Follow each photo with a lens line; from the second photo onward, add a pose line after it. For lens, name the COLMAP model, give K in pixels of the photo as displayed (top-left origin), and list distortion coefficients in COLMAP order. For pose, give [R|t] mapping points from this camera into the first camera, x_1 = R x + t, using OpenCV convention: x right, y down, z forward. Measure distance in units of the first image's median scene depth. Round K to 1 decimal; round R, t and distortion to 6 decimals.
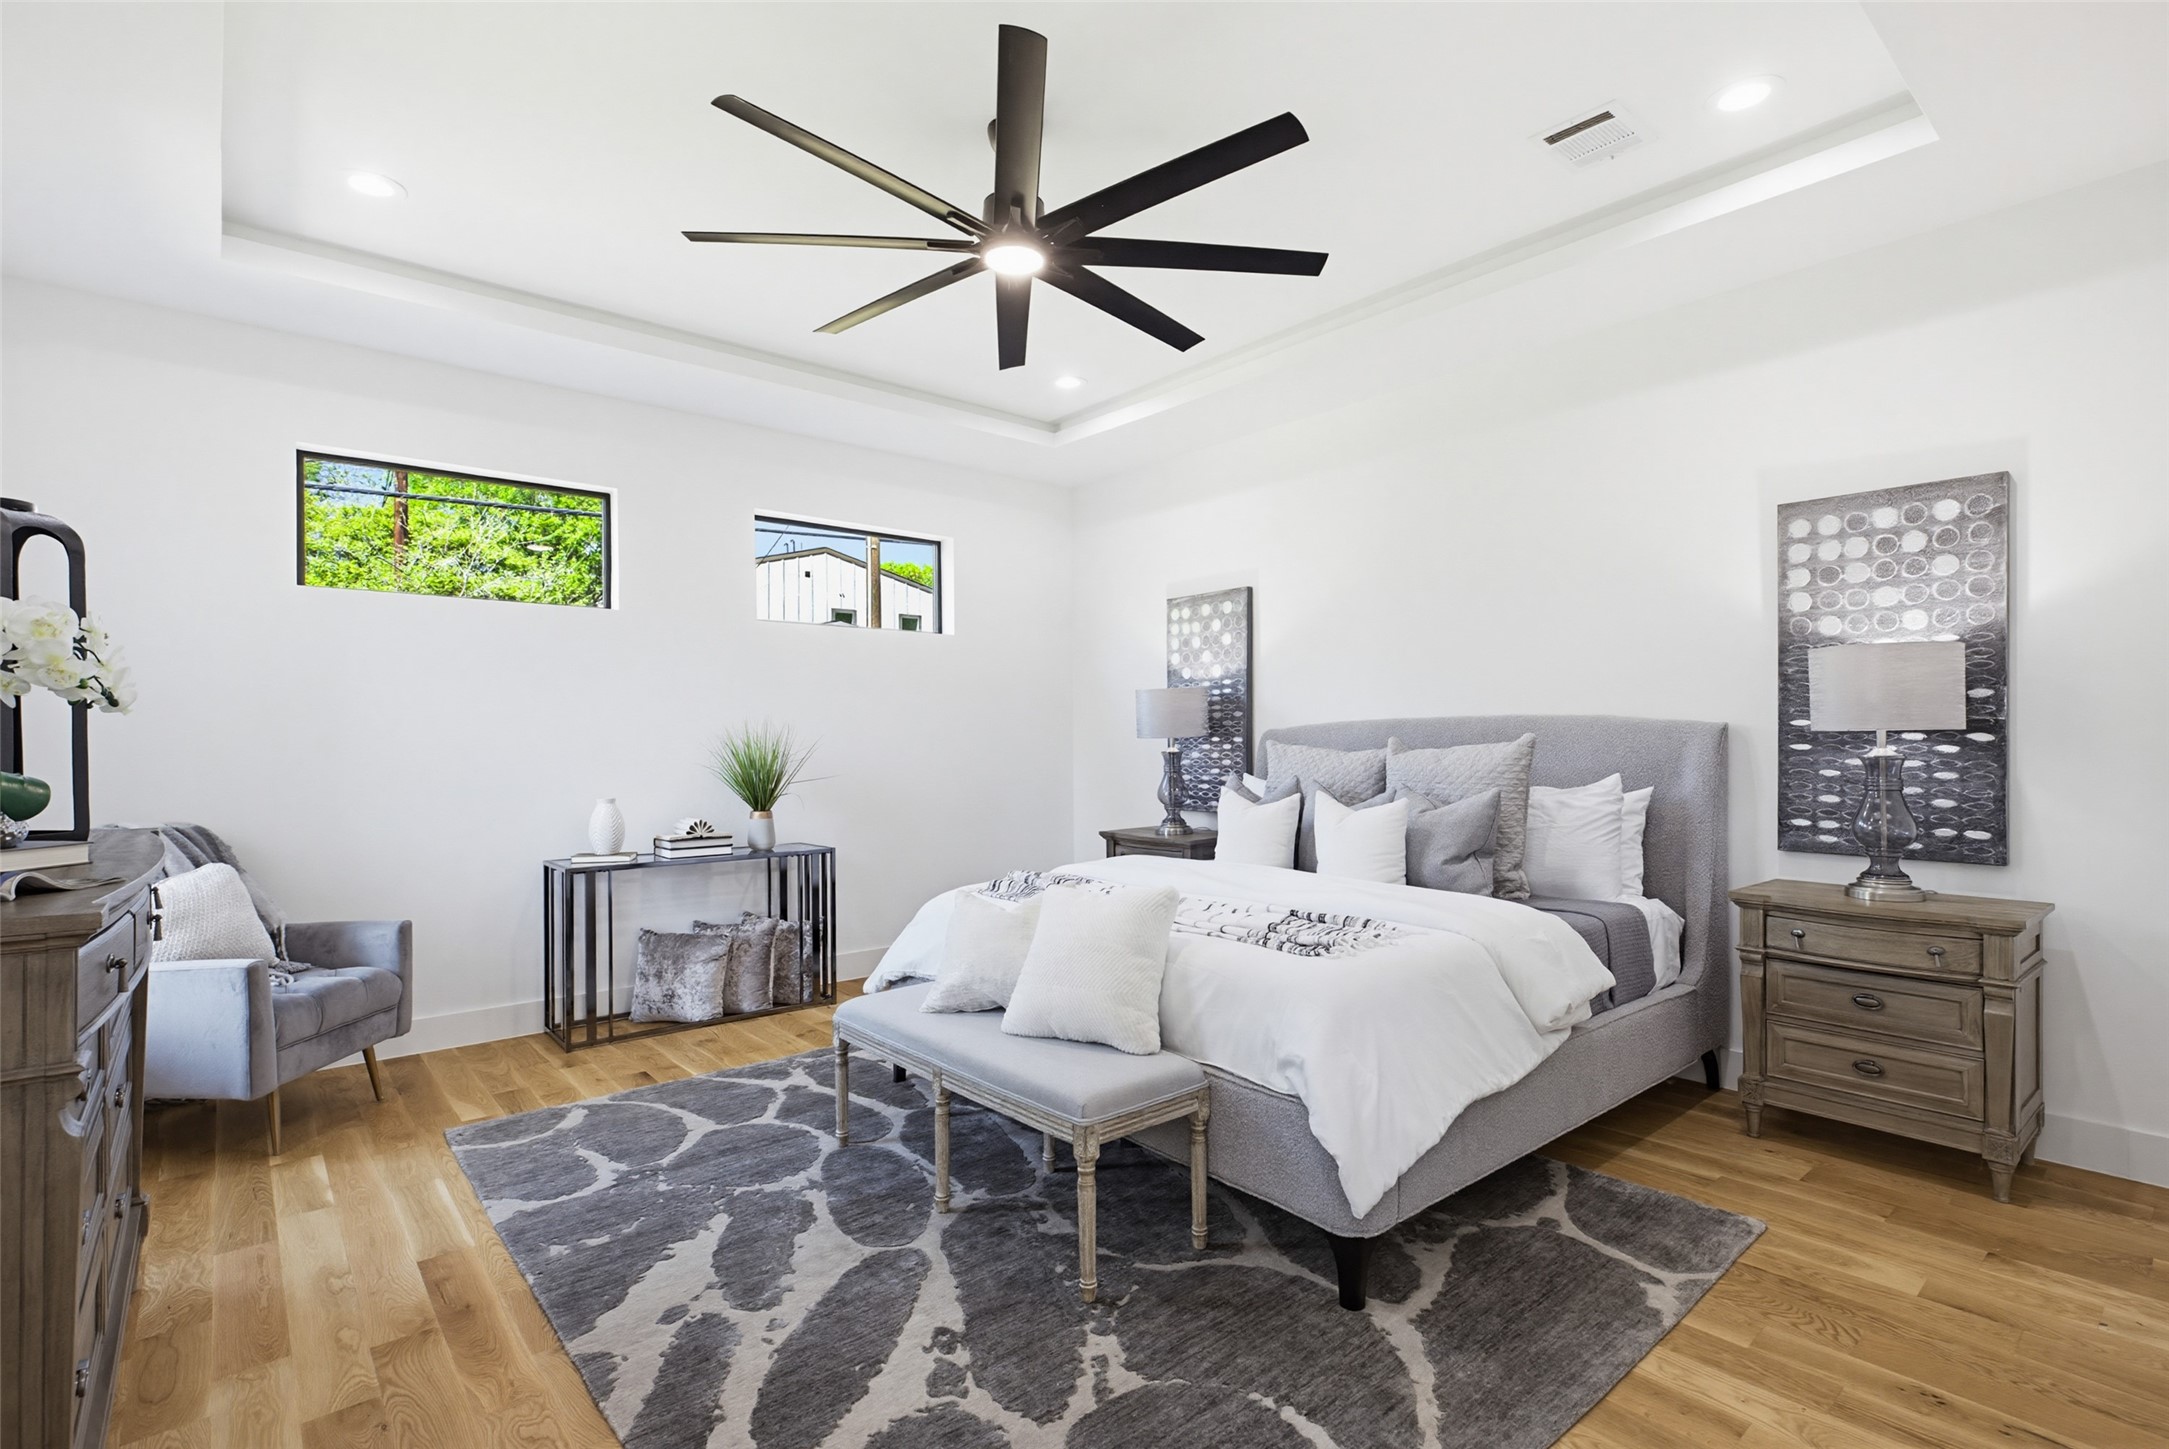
lens RADIAL K [[991.1, 0, 1105.9], [0, 991.1, 732.7], [0, 0, 1]] dist [0.003966, 0.000370]
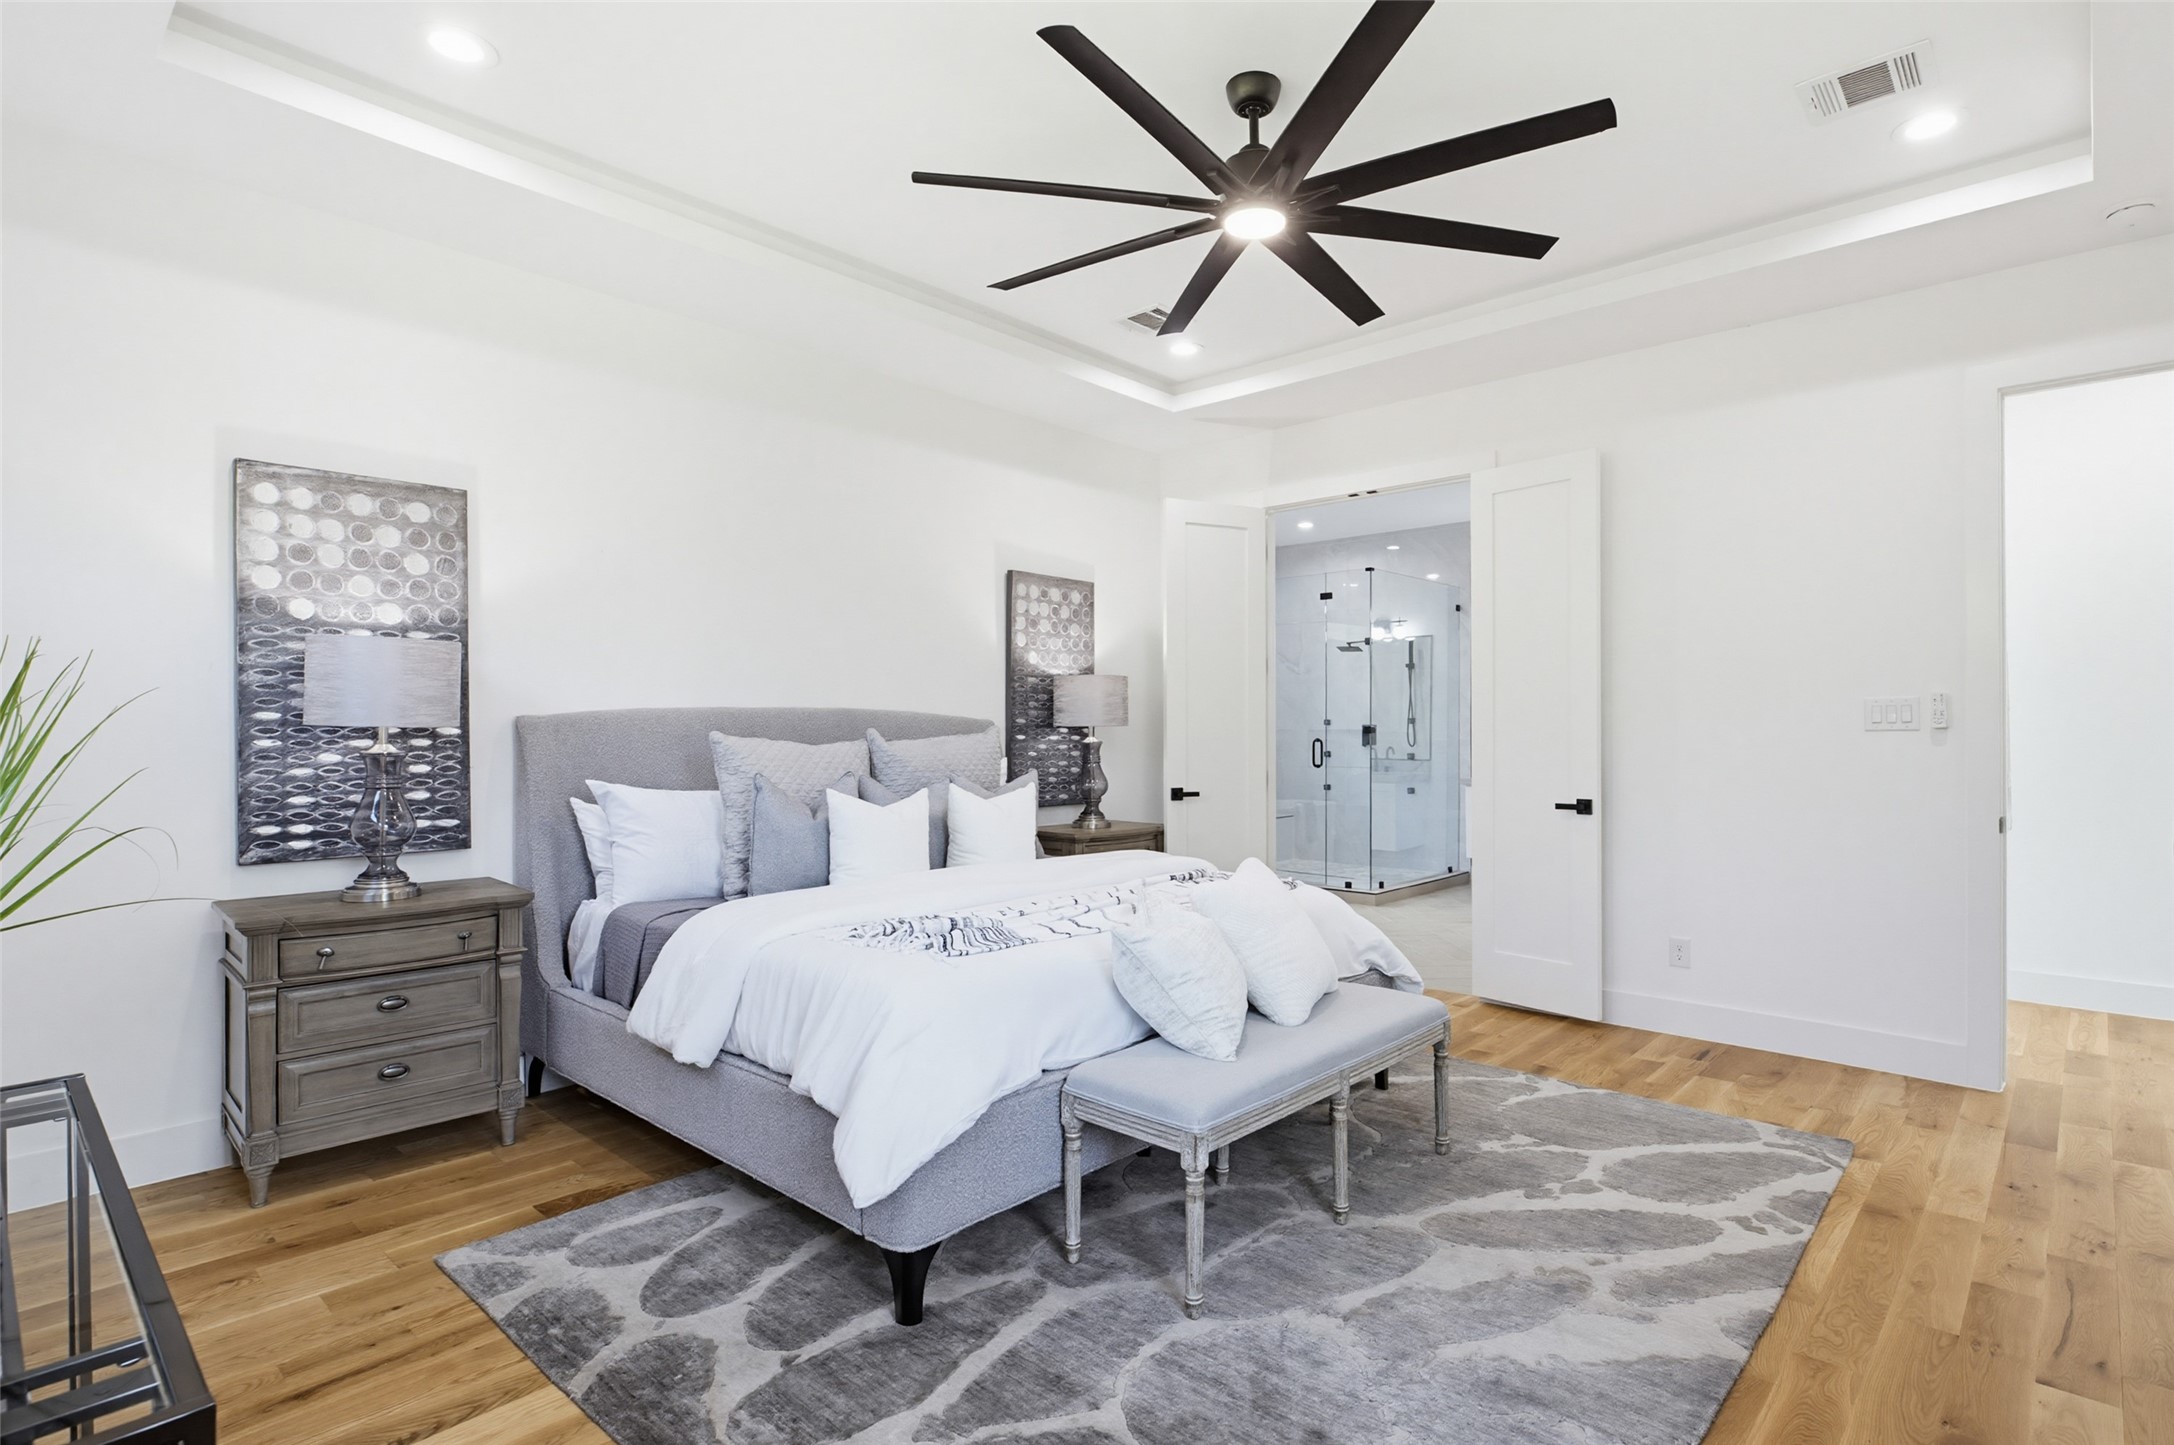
lens RADIAL K [[1107.5, 0, 1087.0], [0, 1107.5, 722.5], [0, 0, 1]] dist [0.002032, 0.000168]
pose [[-0.099878, 0.012061, 0.994927, -0.848810], [-0.005452, 0.999905, -0.012669, 0.011407], [-0.994985, -0.006689, -0.099802, 0.952350]]
